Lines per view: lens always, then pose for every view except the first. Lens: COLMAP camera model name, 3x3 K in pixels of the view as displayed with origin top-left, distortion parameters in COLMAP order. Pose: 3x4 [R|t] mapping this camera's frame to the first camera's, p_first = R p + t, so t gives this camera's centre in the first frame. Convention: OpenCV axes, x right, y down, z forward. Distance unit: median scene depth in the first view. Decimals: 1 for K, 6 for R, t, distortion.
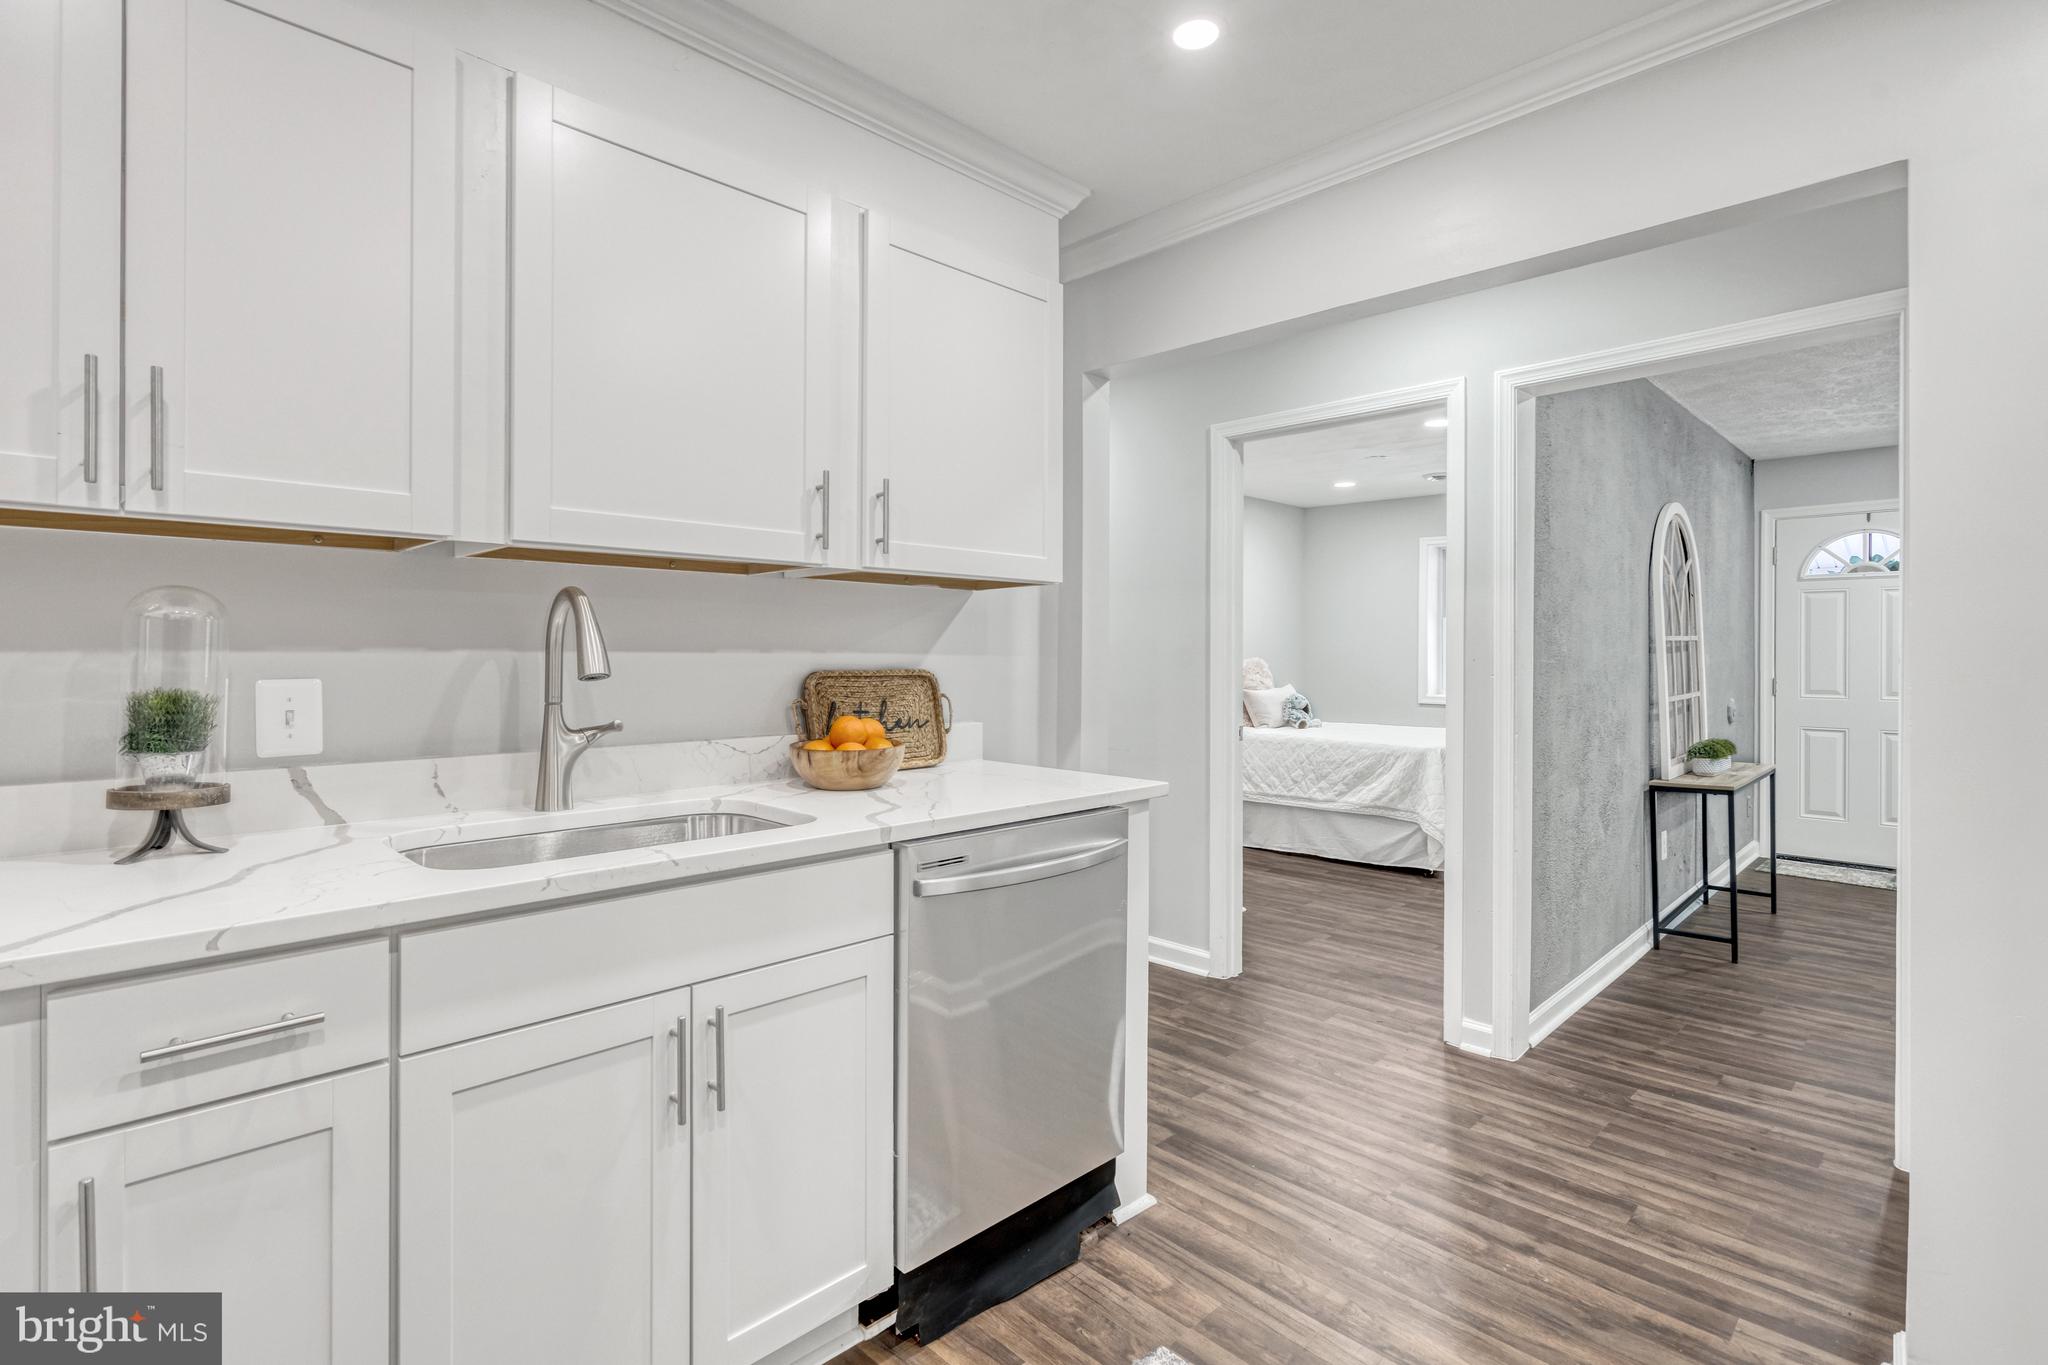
lens RADIAL K [[982.7, 0, 1011.4], [0, 982.7, 655.0], [0, 0, 1]] dist [-0.000273, 0.000283]
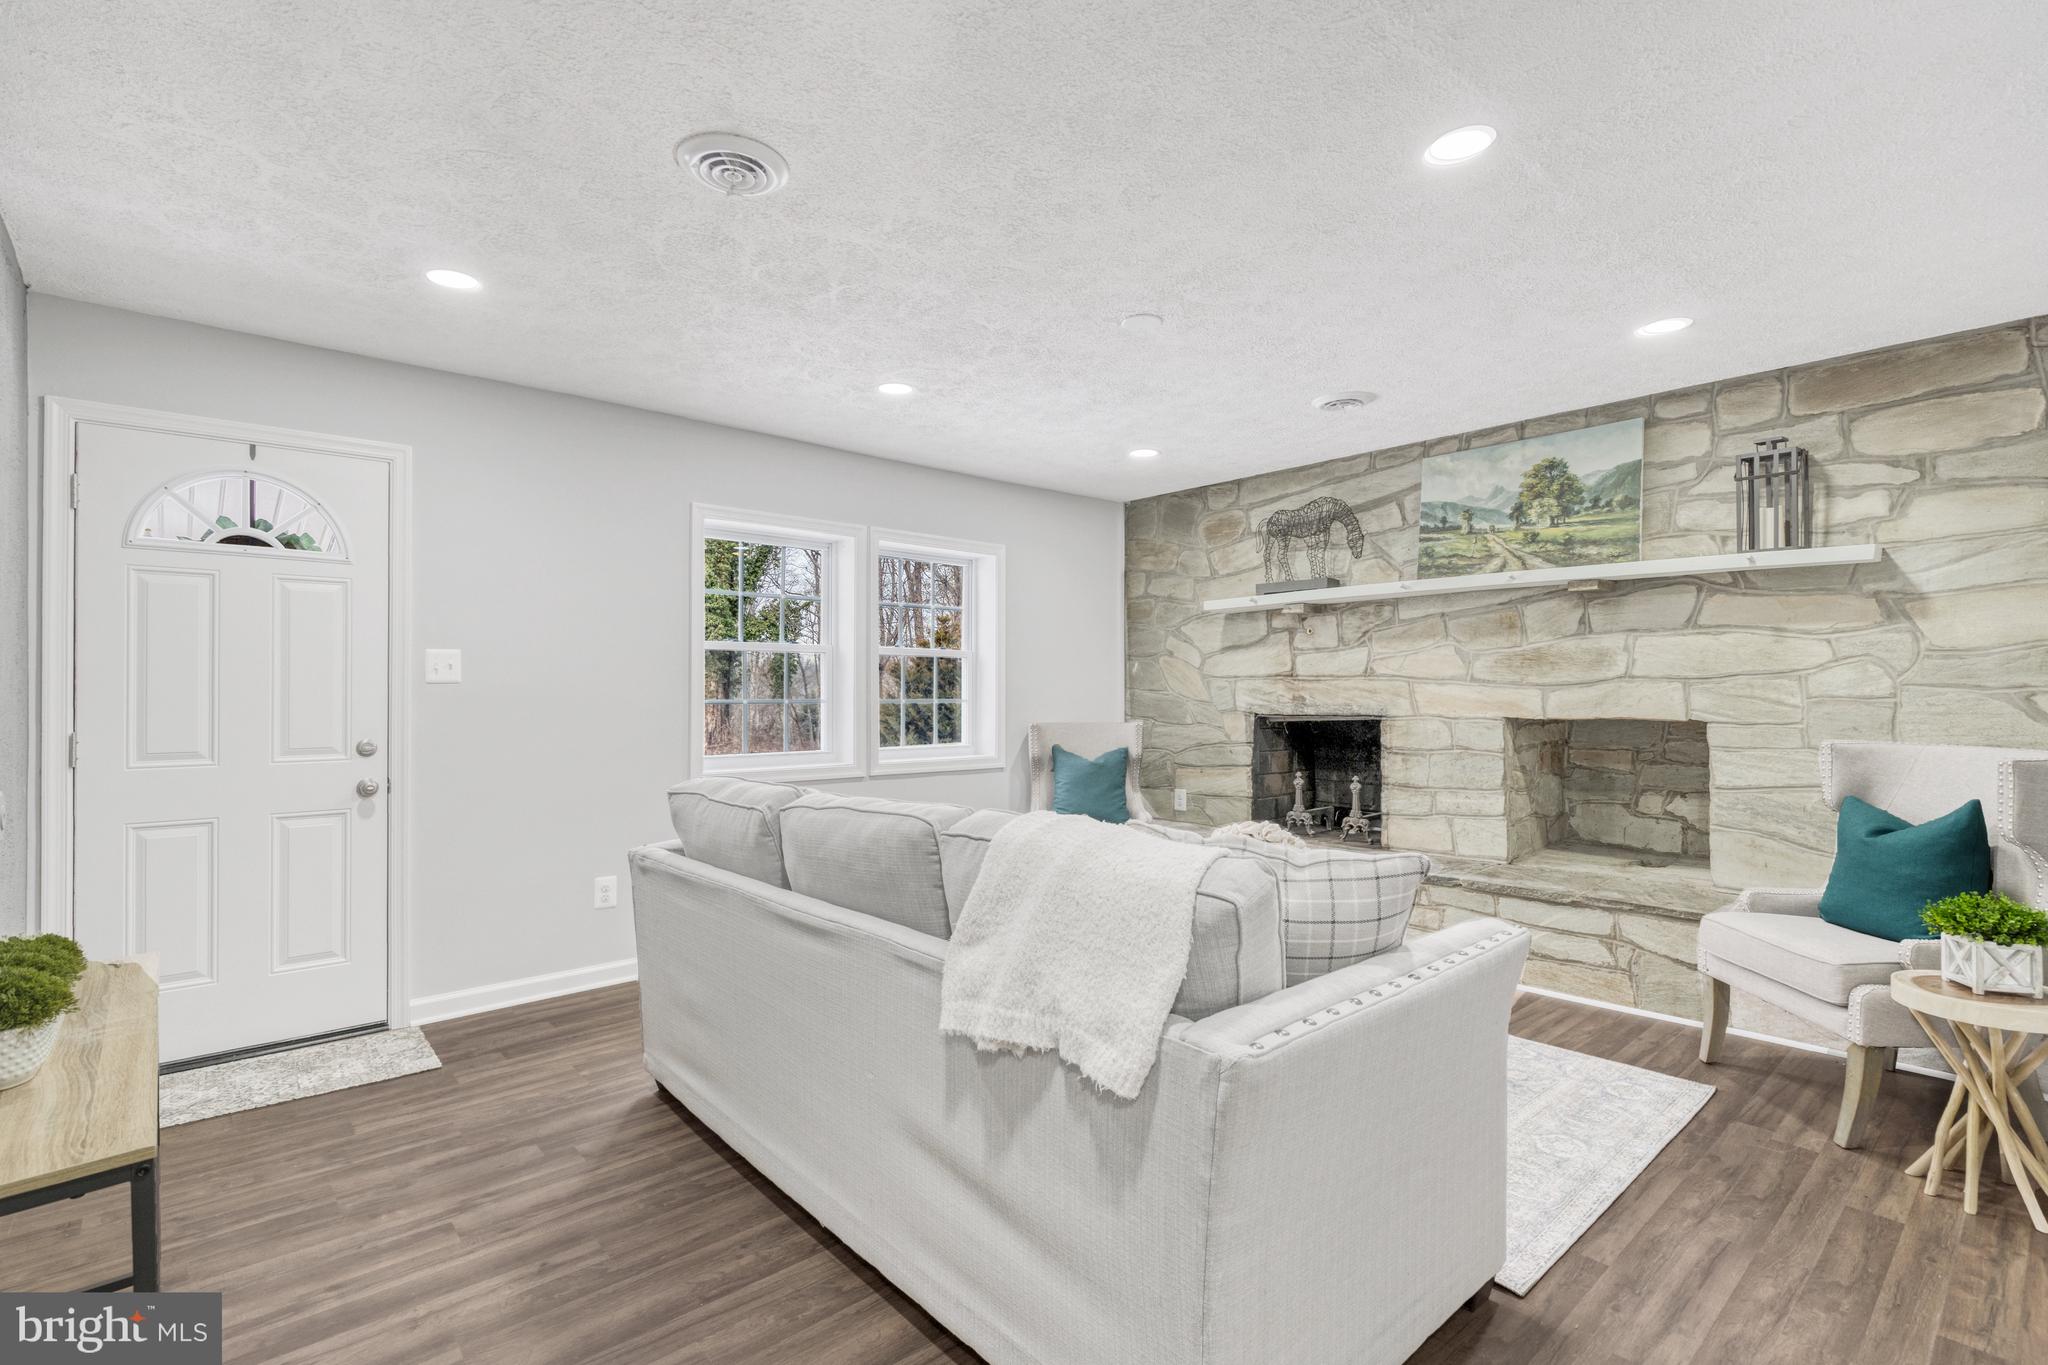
lens RADIAL K [[956.0, 0, 1008.3], [0, 956.0, 687.5], [0, 0, 1]] dist [-0.002648, 0.000000]
pose [[0.061614, -0.000898, 0.998100, 1.068187], [0.002191, 0.999997, 0.000764, 0.002444], [-0.998098, 0.002140, 0.061616, 1.657438]]
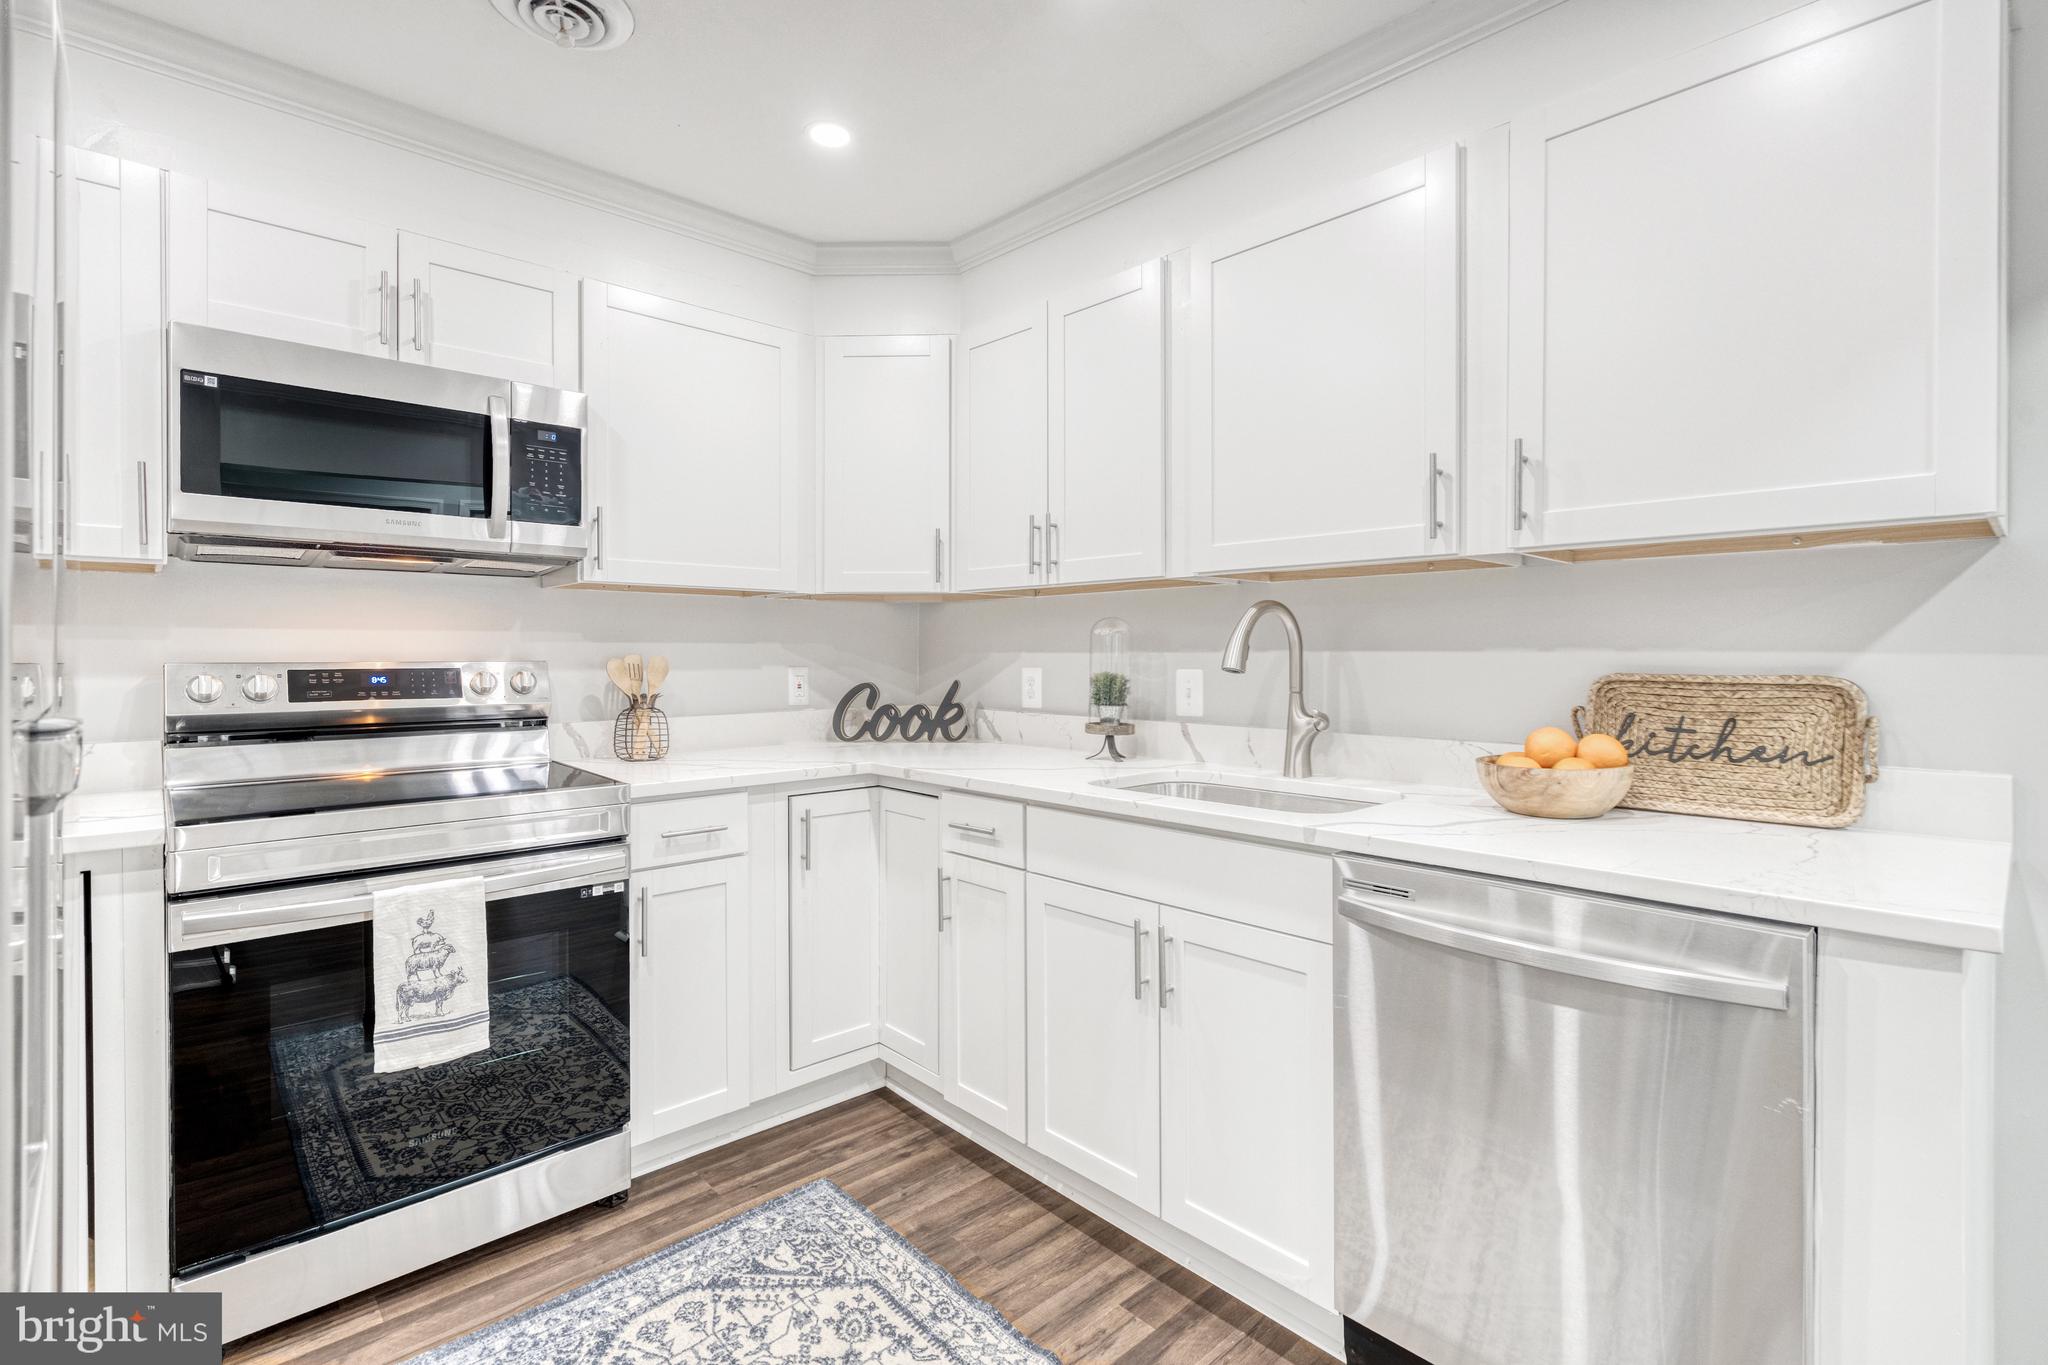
lens RADIAL K [[953.8, 0, 1027.2], [0, 953.8, 658.7], [0, 0, 1]] dist [-0.002268, 0.000454]
pose [[-0.035266, 0.000954, -0.999377, 0.801408], [-0.001472, 0.999998, 0.001006, 0.004920], [0.999377, 0.001507, -0.035265, 0.725304]]
